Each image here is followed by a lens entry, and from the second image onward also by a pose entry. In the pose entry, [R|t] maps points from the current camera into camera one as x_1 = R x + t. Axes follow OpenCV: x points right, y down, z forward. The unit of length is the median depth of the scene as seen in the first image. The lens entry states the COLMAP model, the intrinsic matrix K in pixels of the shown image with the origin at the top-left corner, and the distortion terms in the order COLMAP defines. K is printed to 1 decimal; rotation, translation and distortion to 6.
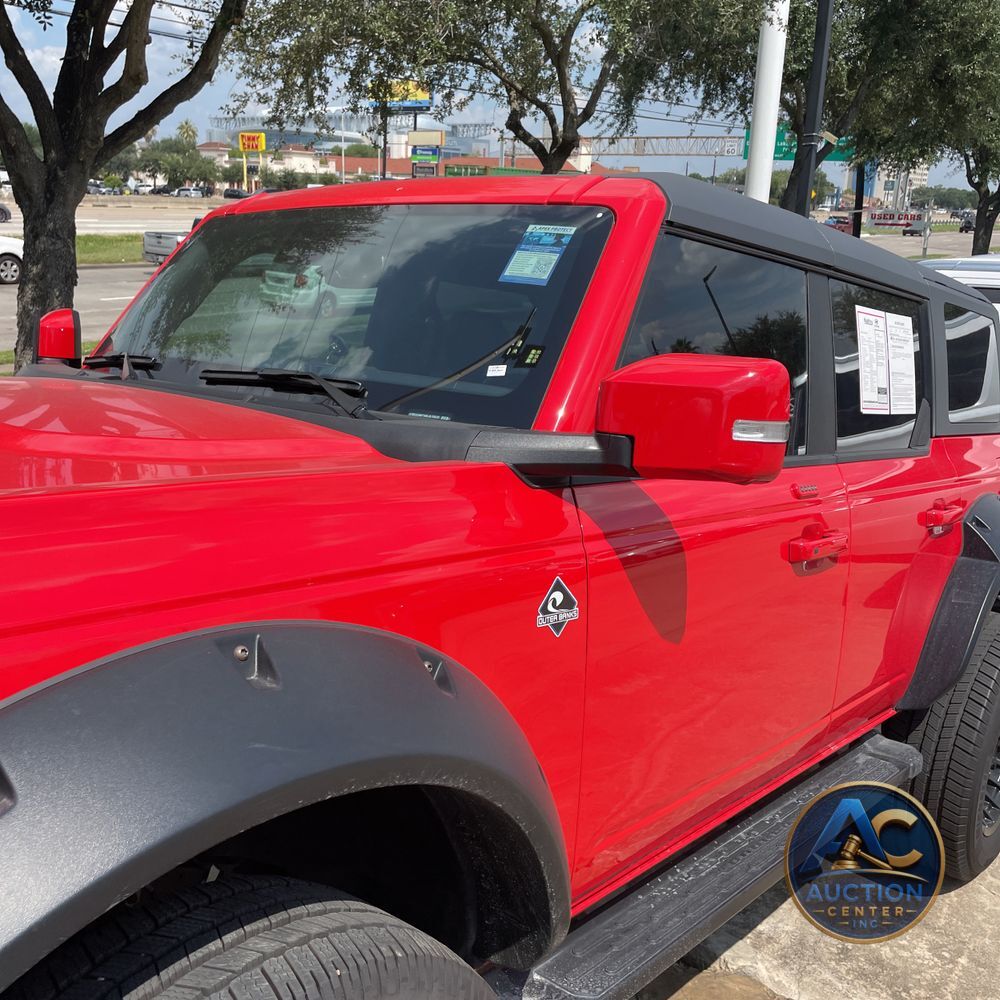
lens RADIAL K [[1007.5, 0, 502.2], [0, 1007.5, 501.2], [0, 0, 1]] dist [0.085322, -0.111151]
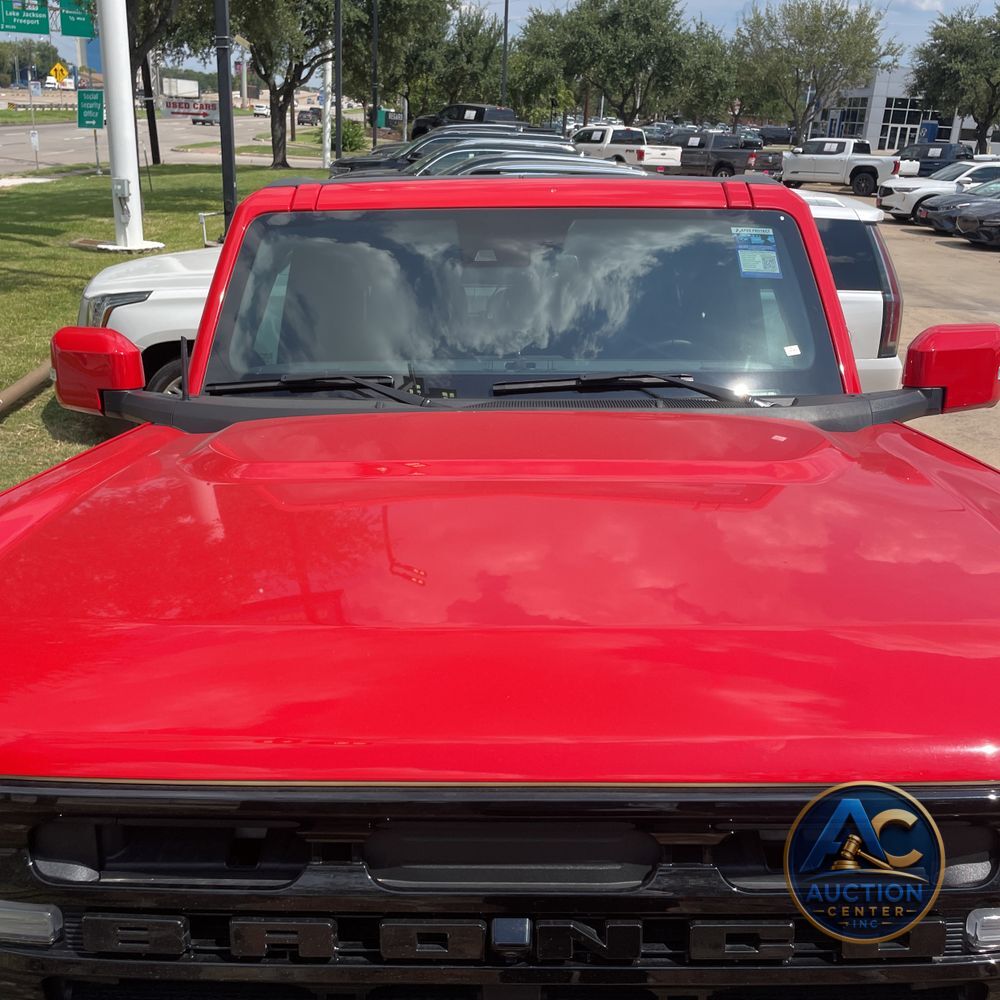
lens RADIAL K [[1012.7, 0, 500.0], [0, 1012.7, 500.0], [0, 0, 1]] dist [0.086417, -0.116676]
pose [[0.783270, -0.214575, 0.583478, -0.246356], [0.154355, 0.976281, 0.151820, -0.044709], [-0.602215, -0.028853, 0.797812, 0.040678]]
